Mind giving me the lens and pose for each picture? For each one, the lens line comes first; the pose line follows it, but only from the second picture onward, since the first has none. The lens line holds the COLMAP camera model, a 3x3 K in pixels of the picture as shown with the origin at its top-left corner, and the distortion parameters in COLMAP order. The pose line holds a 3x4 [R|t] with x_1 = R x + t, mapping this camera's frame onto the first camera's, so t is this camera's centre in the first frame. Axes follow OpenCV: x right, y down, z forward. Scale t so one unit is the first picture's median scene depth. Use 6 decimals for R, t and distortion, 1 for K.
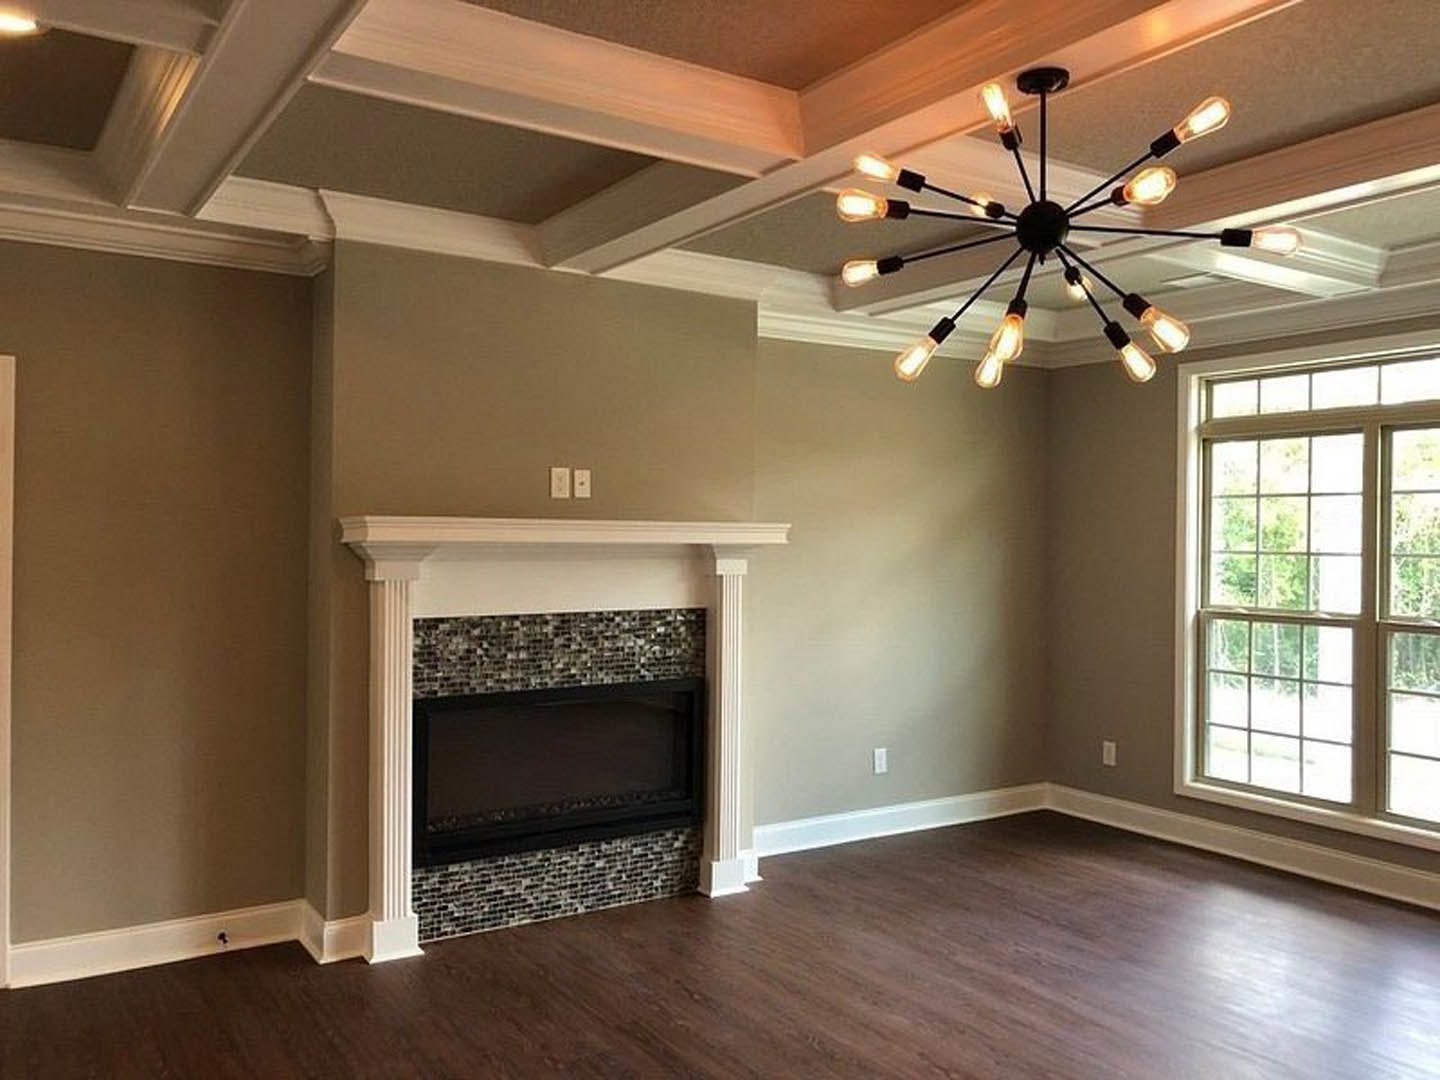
lens RADIAL K [[1178.2, 0, 726.9], [0, 1178.2, 525.7], [0, 0, 1]] dist [0.042719, -0.049569]
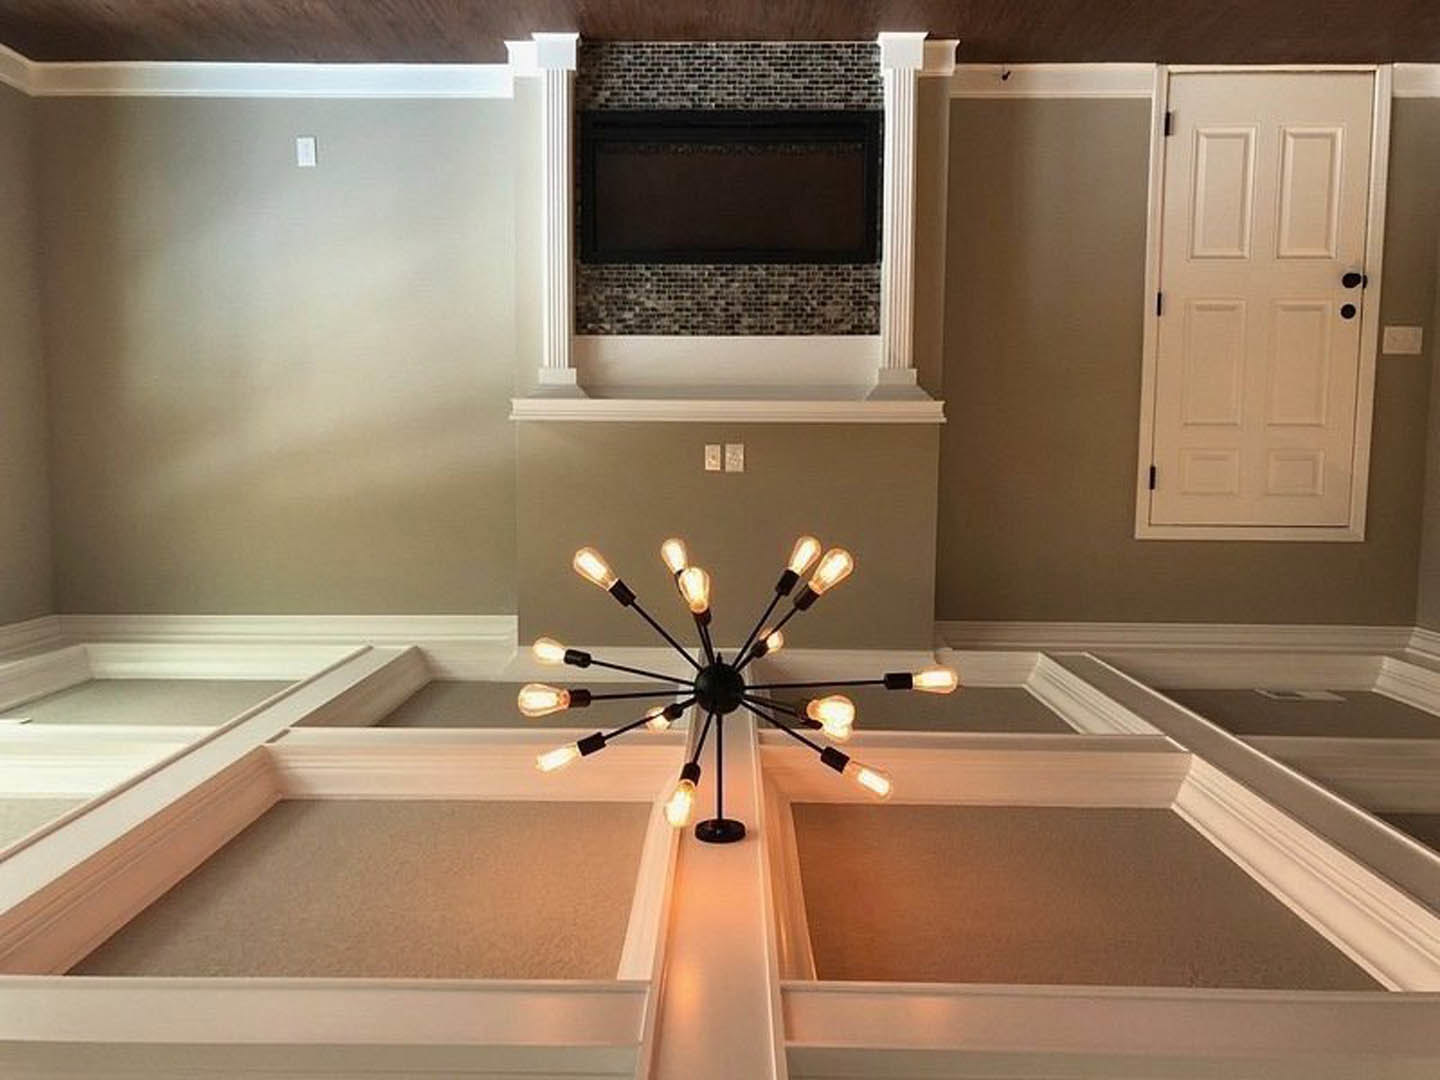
lens RADIAL K [[1178.2, 0, 730.2], [0, 1178.2, 534.6], [0, 0, 1]] dist [0.042719, -0.049569]
pose [[-0.847986, 0.045909, -0.528026, 0.435436], [-0.005474, -0.996947, -0.077888, -0.022664], [-0.529990, -0.063157, 0.845649, 0.086905]]
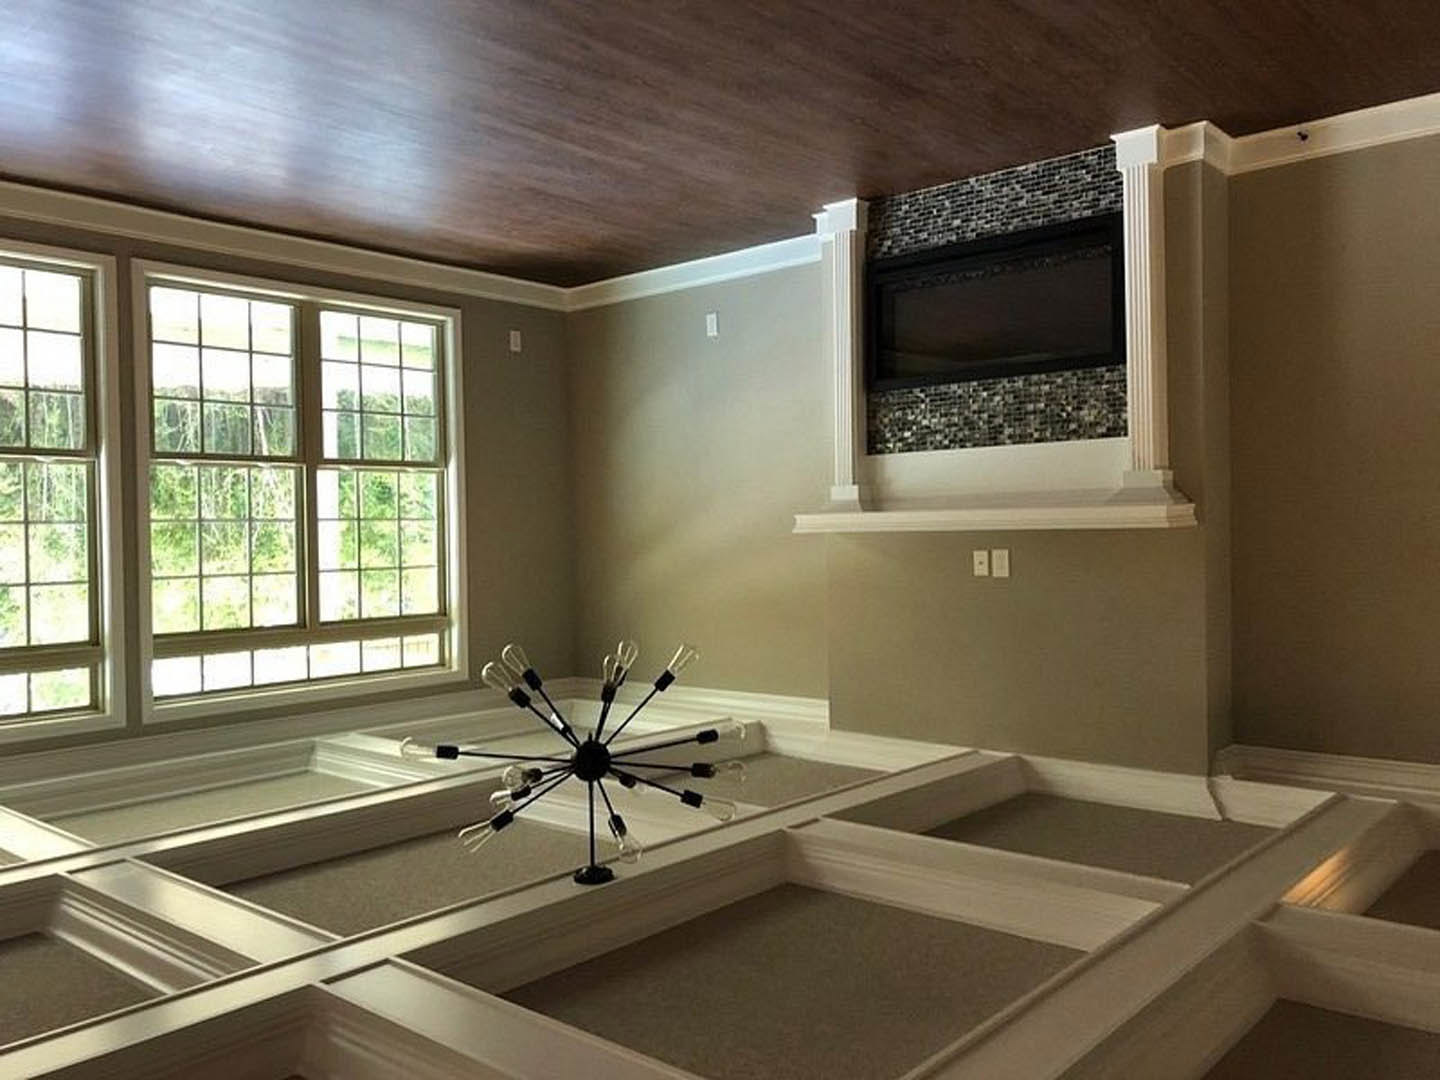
lens RADIAL K [[1178.2, 0, 723.3], [0, 1178.2, 544.9], [0, 0, 1]] dist [0.042719, -0.049569]
pose [[-0.990717, 0.026637, 0.133302, -0.030583], [-0.027466, -0.999613, -0.004381, -0.007393], [0.133134, -0.008002, 0.991066, -0.141311]]
